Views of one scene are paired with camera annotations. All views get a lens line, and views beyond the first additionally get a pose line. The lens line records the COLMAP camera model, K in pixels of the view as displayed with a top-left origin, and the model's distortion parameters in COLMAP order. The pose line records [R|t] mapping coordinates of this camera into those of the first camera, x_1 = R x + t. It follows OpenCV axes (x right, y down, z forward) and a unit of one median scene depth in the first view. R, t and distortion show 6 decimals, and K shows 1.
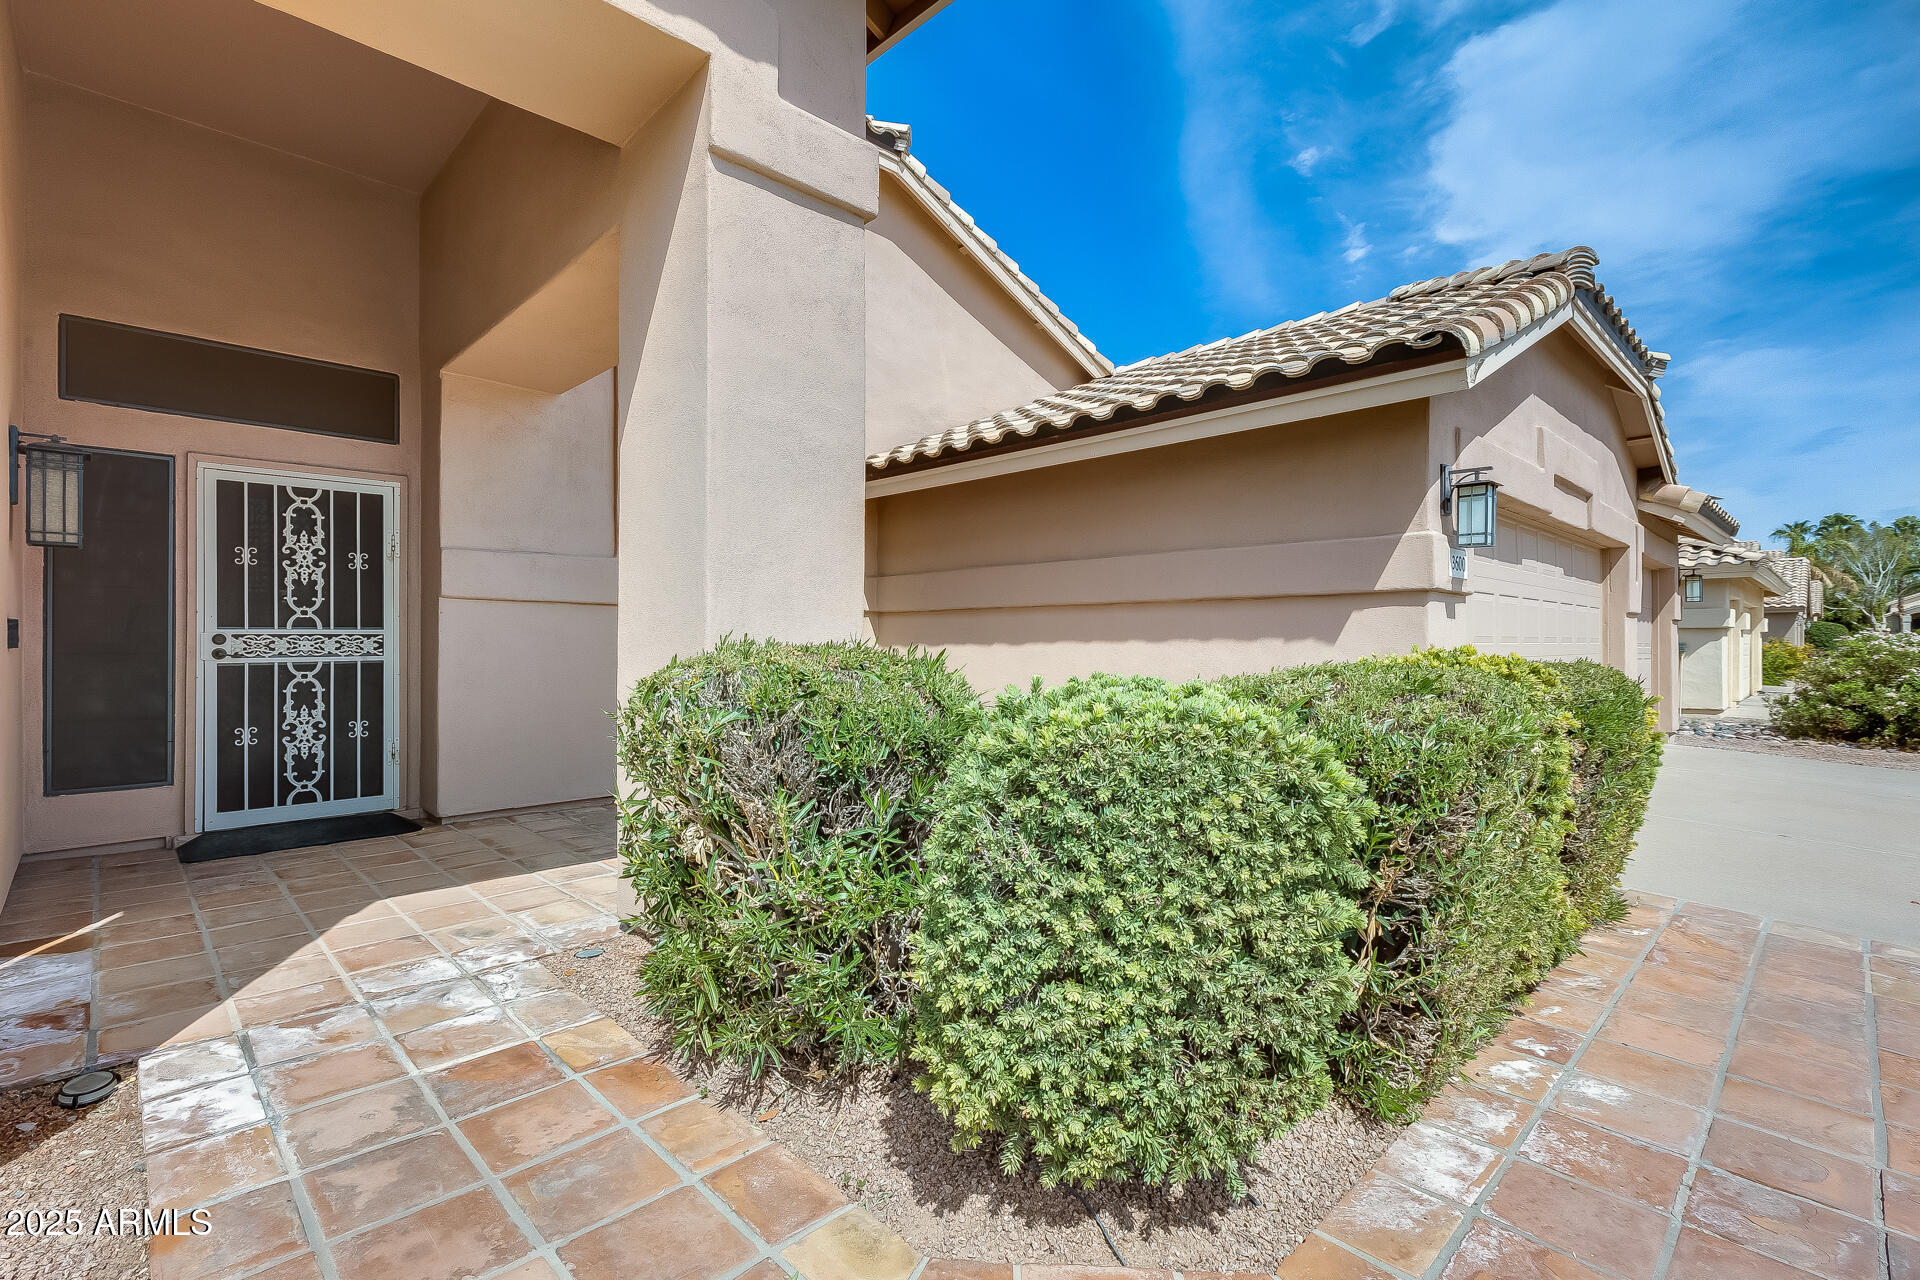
lens RADIAL K [[883.0, 0, 955.8], [0, 883.0, 638.6], [0, 0, 1]] dist [-0.011174, 0.002233]
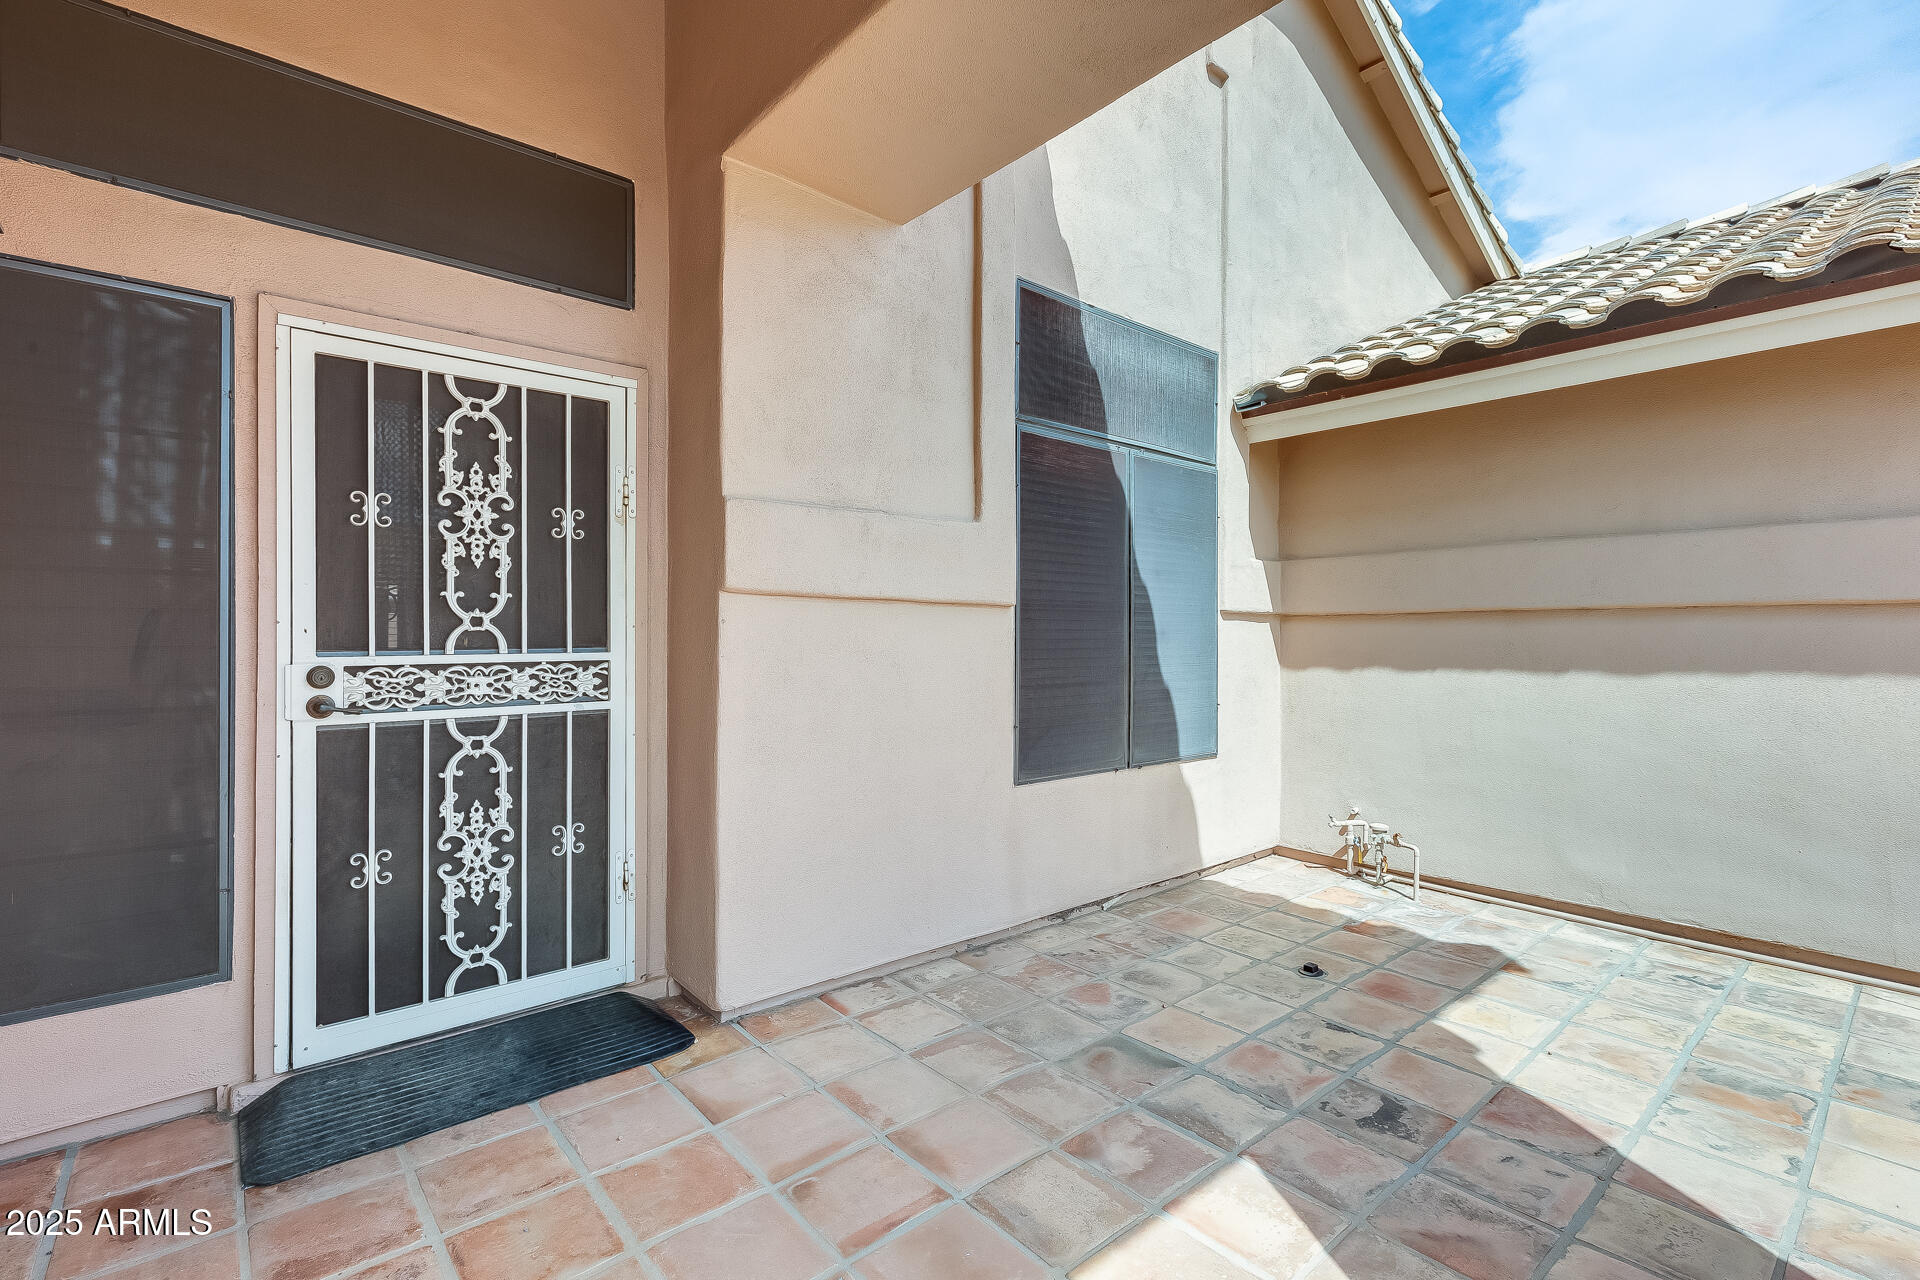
lens RADIAL K [[883.0, 0, 952.5], [0, 883.0, 633.5], [0, 0, 1]] dist [-0.011174, 0.002233]
pose [[0.999021, 0.003118, -0.044127, -0.437045], [-0.002905, 0.999984, 0.004896, -0.025773], [0.044142, -0.004763, 0.999014, 0.492540]]
